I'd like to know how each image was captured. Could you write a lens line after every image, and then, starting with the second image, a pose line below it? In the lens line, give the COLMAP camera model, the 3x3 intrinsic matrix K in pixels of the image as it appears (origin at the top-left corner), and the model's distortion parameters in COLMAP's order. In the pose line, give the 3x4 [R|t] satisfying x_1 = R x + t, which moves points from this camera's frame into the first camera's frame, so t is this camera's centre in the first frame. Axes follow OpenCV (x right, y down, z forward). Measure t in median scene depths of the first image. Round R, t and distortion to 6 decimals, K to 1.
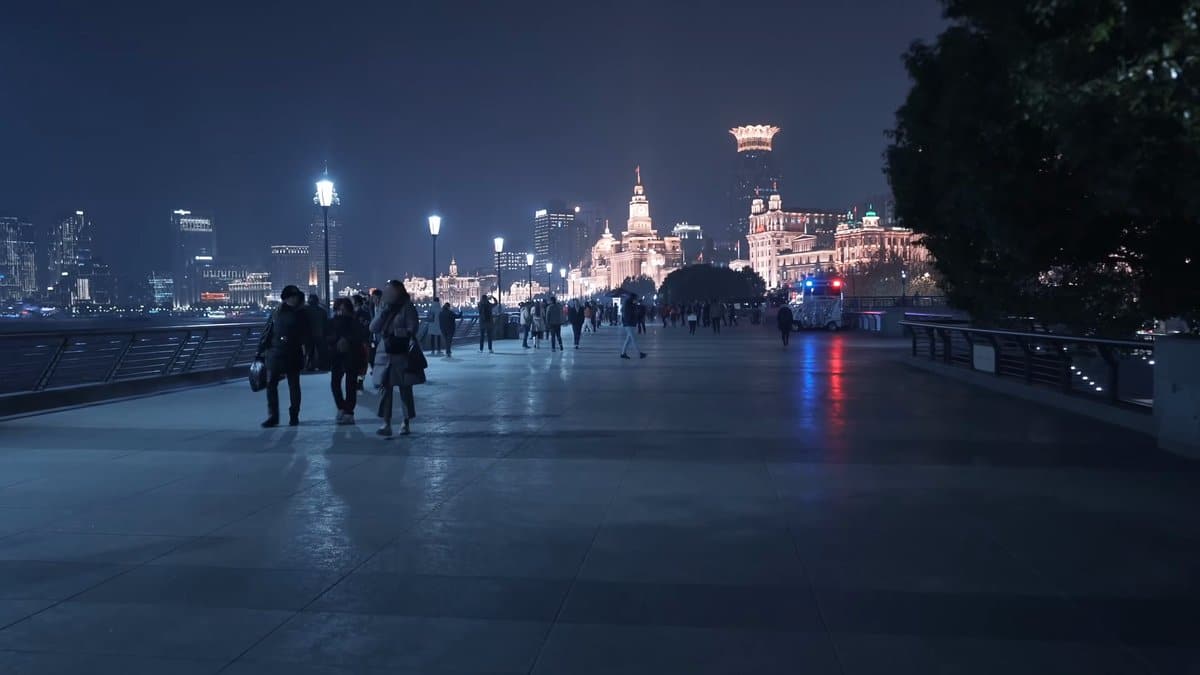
lens RADIAL K [[899.2, 0, 594.8], [0, 899.2, 346.5], [0, 0, 1]] dist [-0.045429, 0.049844]
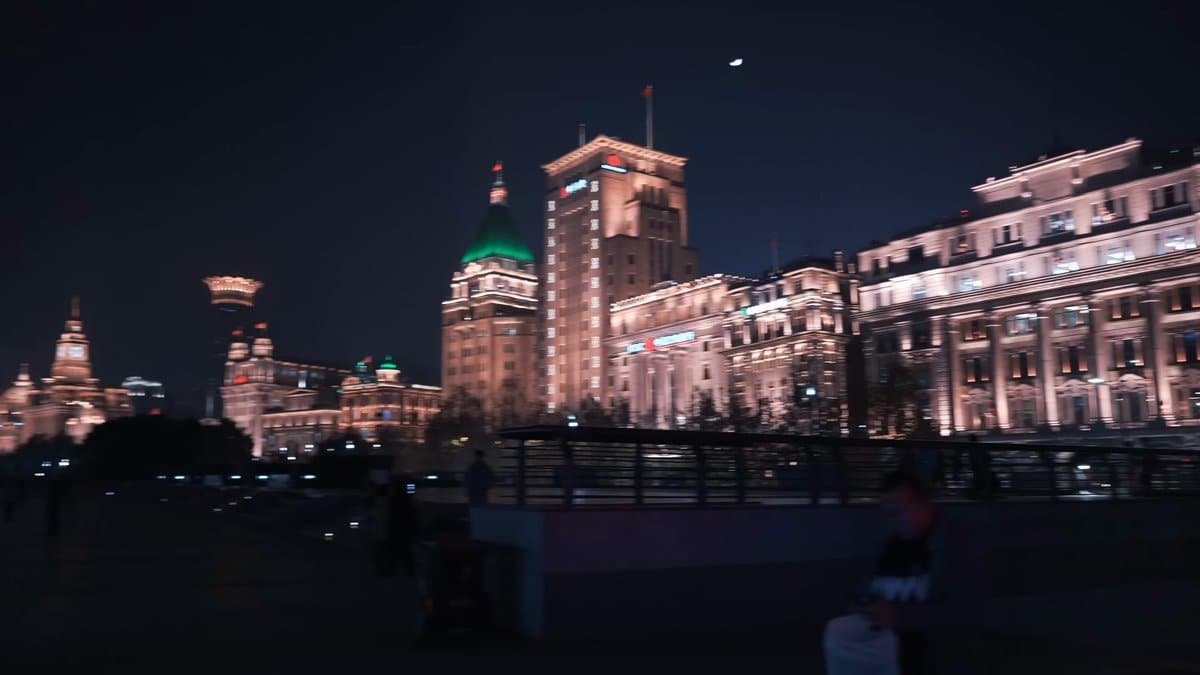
lens RADIAL K [[899.2, 0, 605.8], [0, 899.2, 363.1], [0, 0, 1]] dist [-0.045429, 0.049844]
pose [[0.836008, 0.078050, 0.543137, 0.017547], [0.017414, 0.985559, -0.168432, -0.005960], [-0.548440, 0.150269, 0.822577, 0.123326]]
